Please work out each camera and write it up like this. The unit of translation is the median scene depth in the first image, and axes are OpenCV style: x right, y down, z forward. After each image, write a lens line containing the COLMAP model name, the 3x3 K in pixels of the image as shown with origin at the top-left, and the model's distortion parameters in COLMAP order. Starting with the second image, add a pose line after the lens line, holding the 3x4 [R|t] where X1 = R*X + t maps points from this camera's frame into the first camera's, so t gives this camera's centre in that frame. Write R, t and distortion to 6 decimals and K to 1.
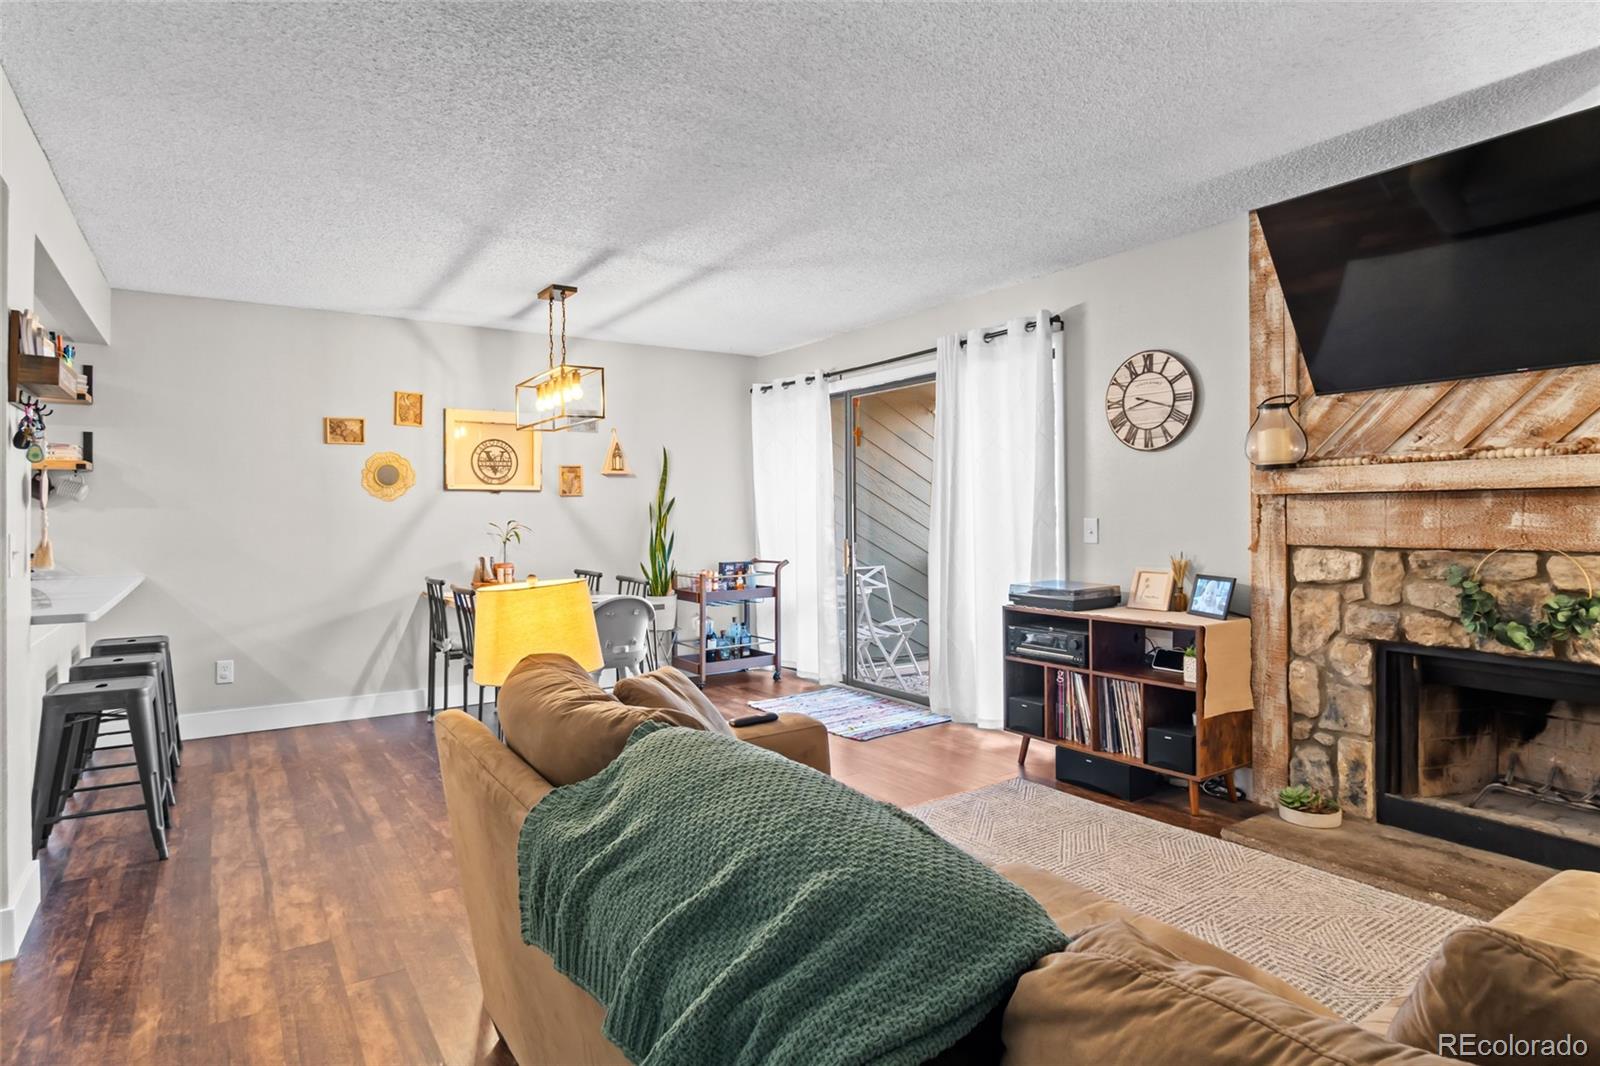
lens RADIAL K [[868.8, 0, 800.7], [0, 868.8, 514.8], [0, 0, 1]] dist [-0.029128, 0.000489]
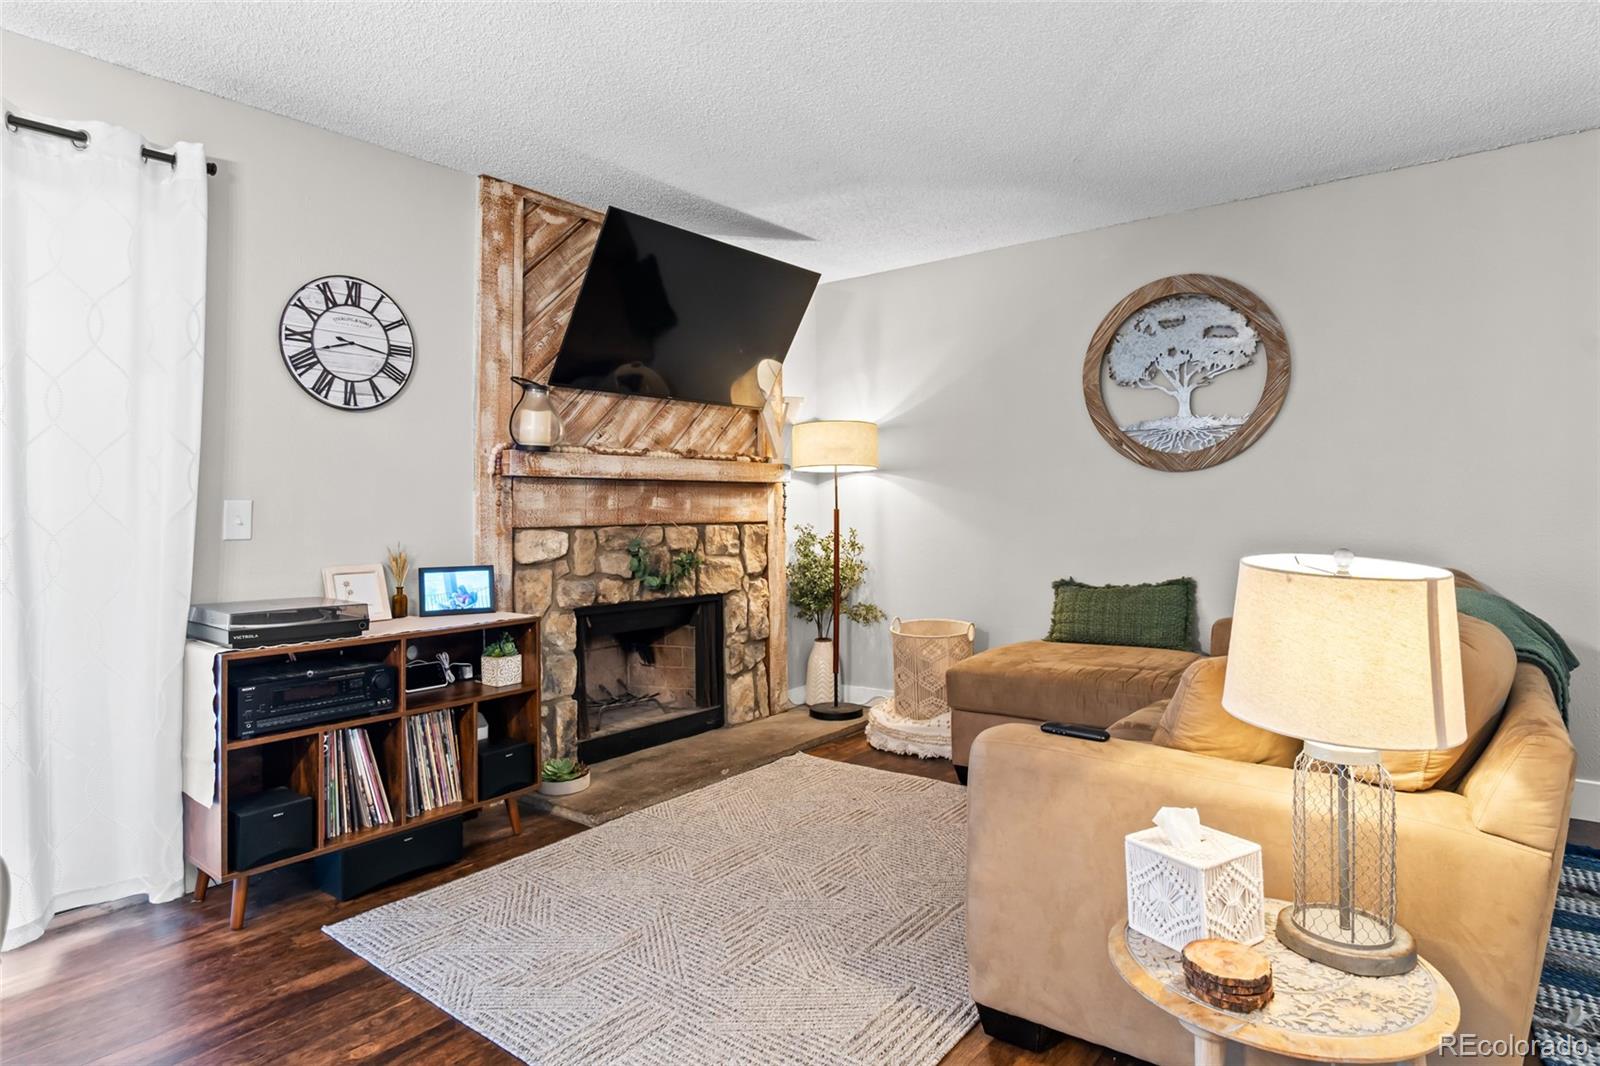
lens RADIAL K [[874.0, 0, 797.4], [0, 874.0, 483.3], [0, 0, 1]] dist [-0.029536, 0.000318]
pose [[-0.306522, 0.042126, 0.950931, -0.449639], [0.014581, 0.999111, -0.039560, 0.025981], [-0.951752, 0.001739, -0.306864, 0.911756]]
